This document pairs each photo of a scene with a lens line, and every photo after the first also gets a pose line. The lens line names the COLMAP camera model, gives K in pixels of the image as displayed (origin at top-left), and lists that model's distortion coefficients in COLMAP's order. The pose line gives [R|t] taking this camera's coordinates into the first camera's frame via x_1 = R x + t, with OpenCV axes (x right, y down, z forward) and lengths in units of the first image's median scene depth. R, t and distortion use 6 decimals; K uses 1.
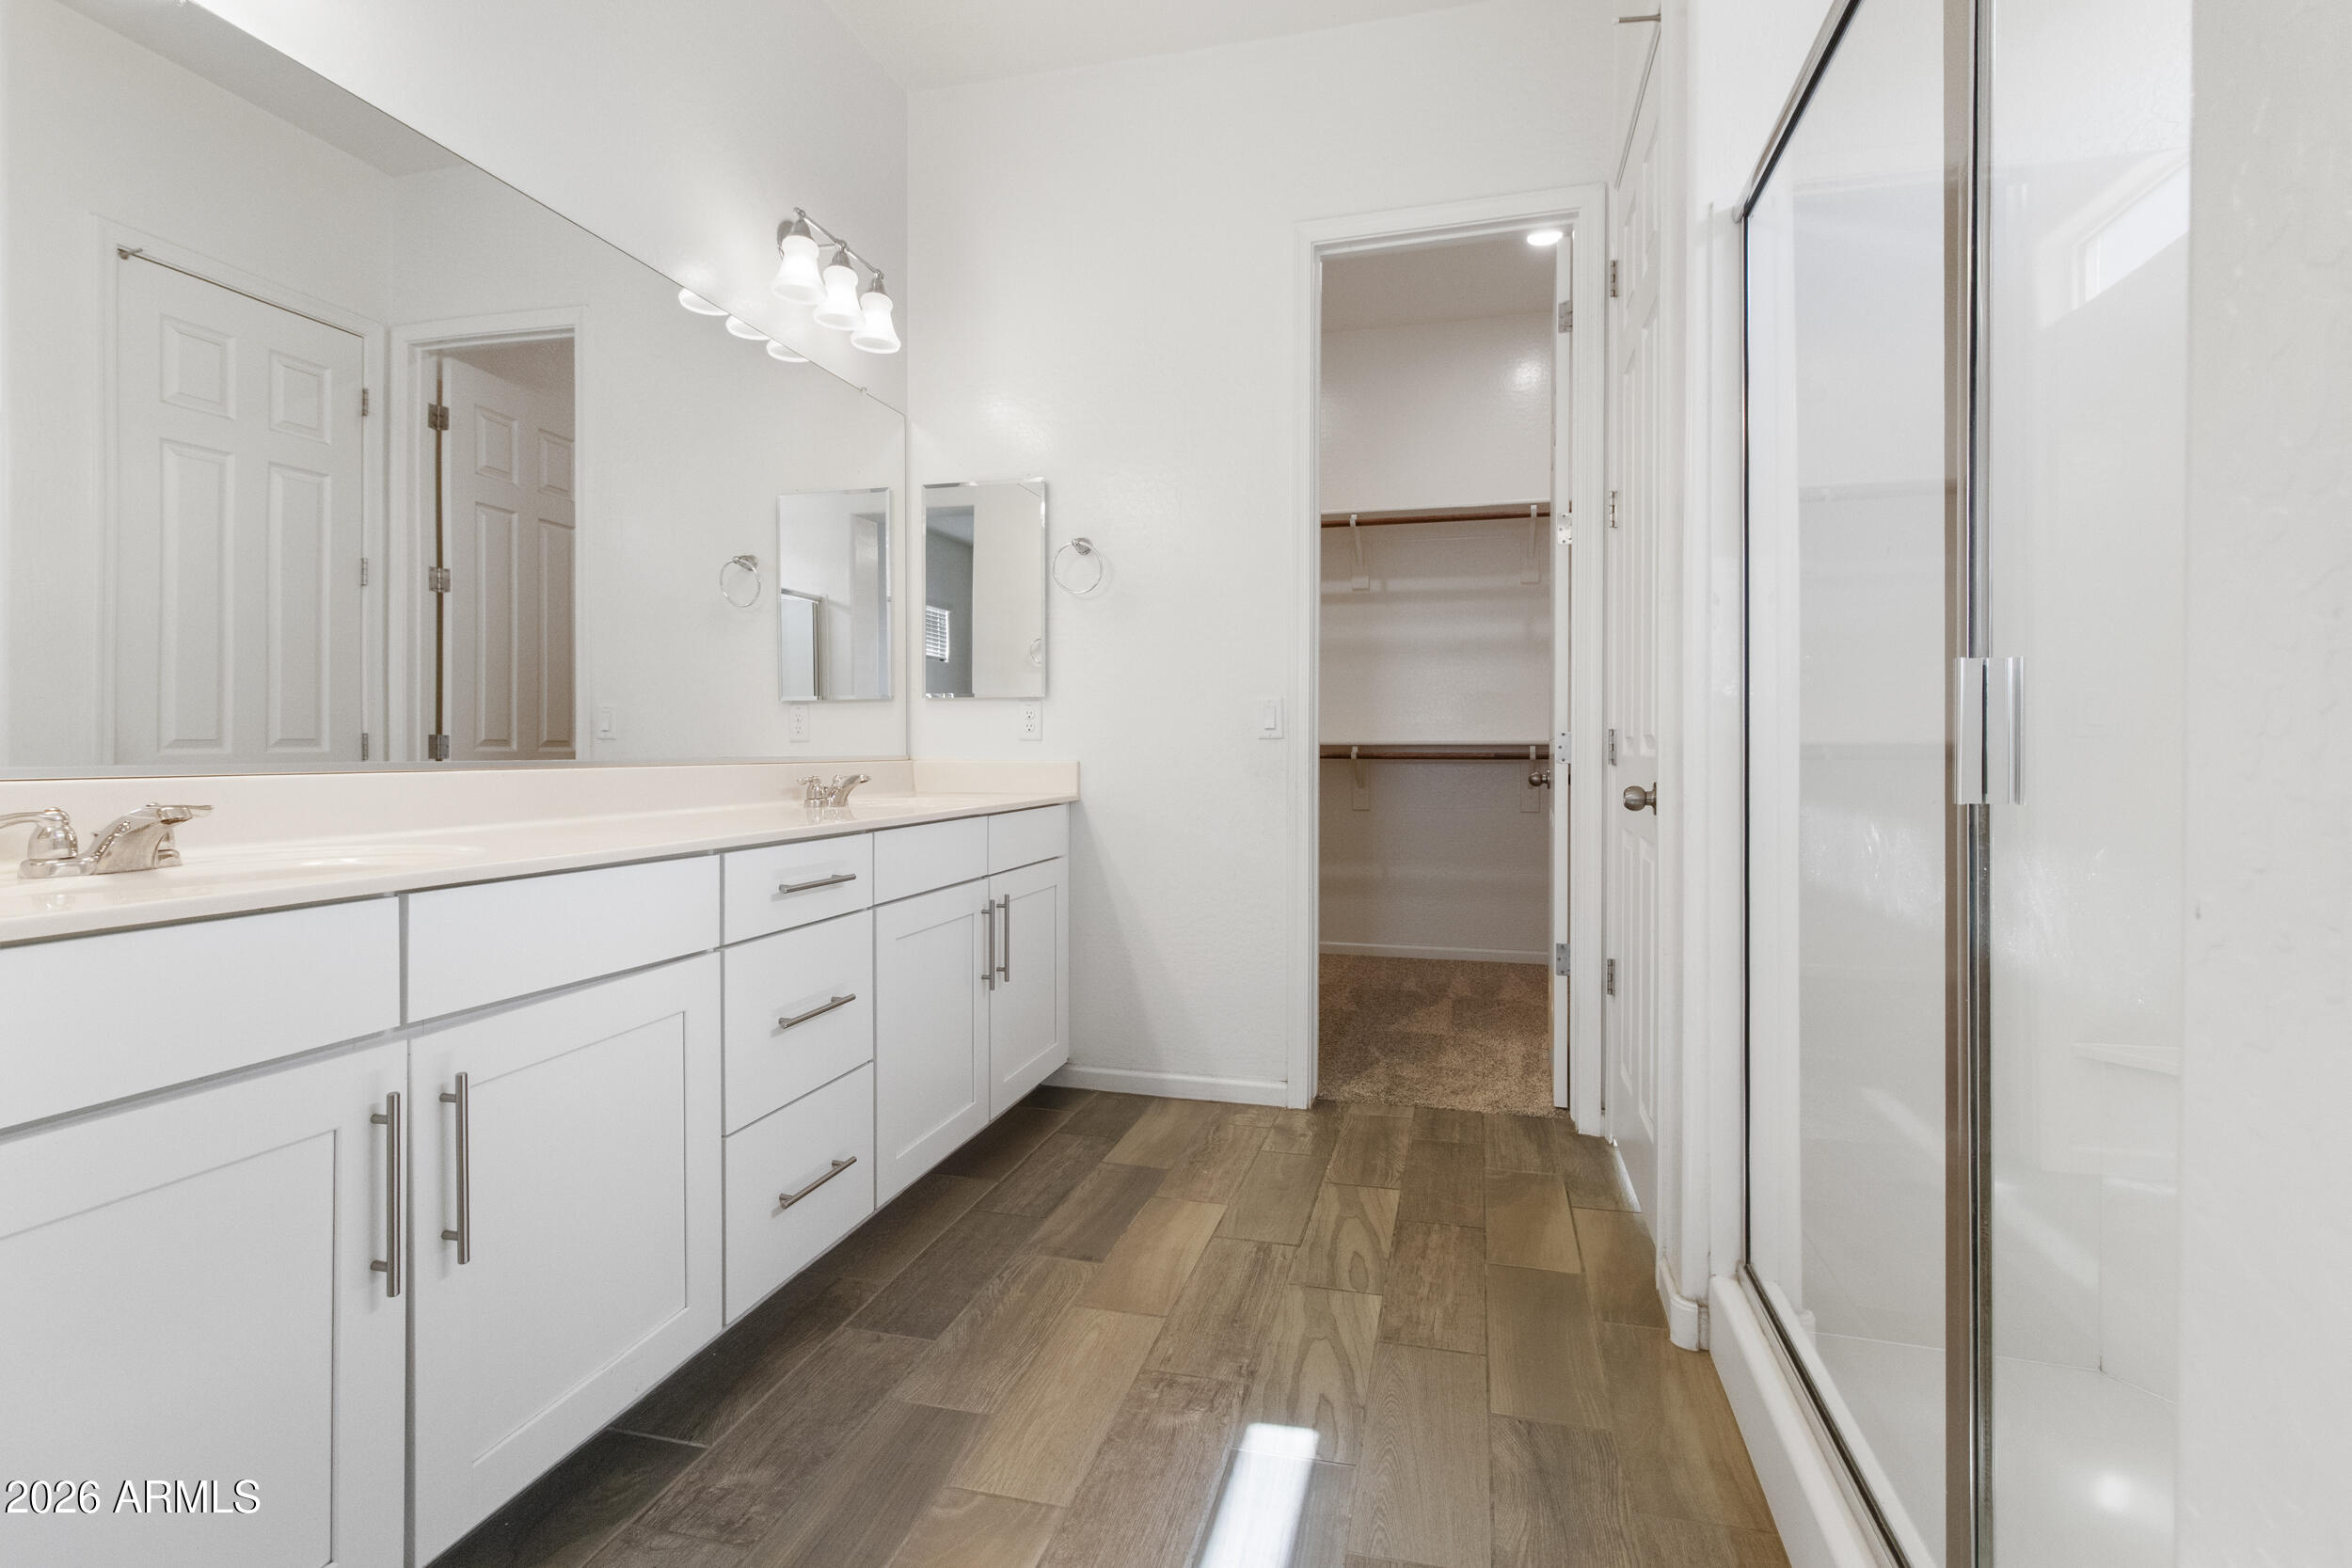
lens RADIAL K [[1092.6, 0, 1195.8], [0, 1092.6, 762.7], [0, 0, 1]] dist [0.005207, -0.000791]
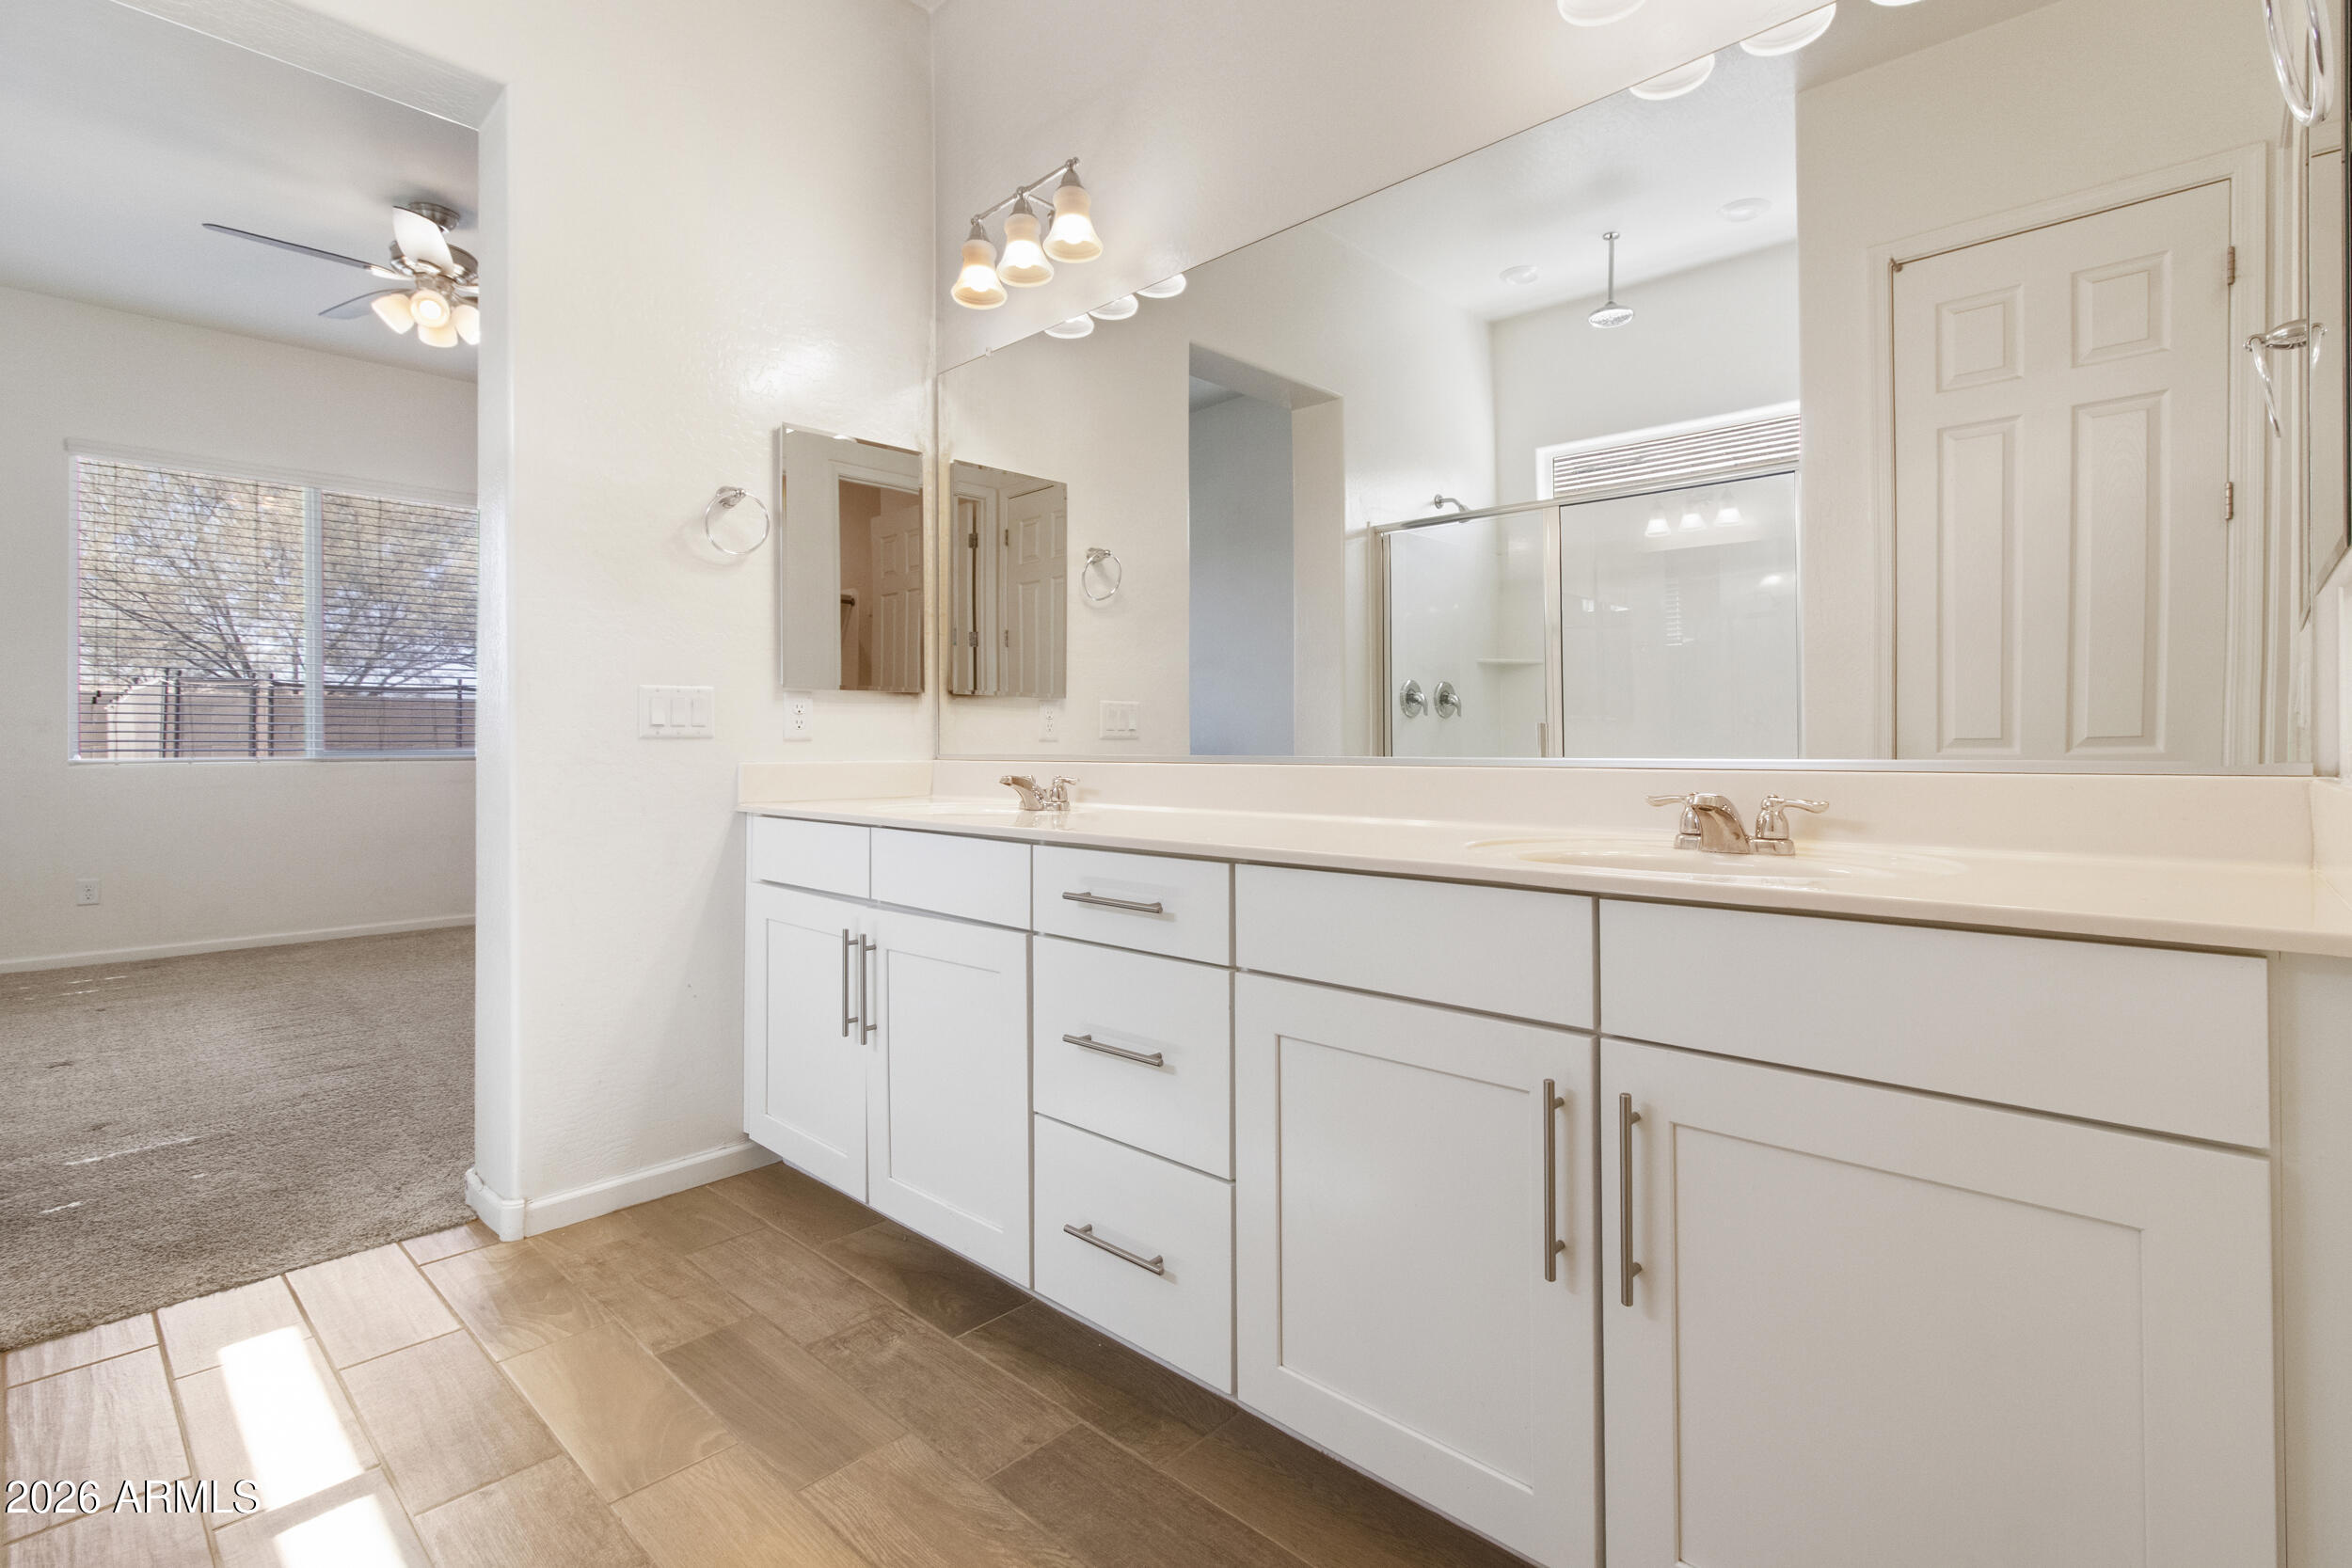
lens RADIAL K [[1092.6, 0, 1202.7], [0, 1092.6, 739.2], [0, 0, 1]] dist [0.005207, -0.000791]
pose [[-0.480071, -0.006815, -0.877203, 0.392071], [-0.011101, 0.999937, -0.001693, -0.019005], [0.877159, 0.008925, -0.480117, 1.509520]]
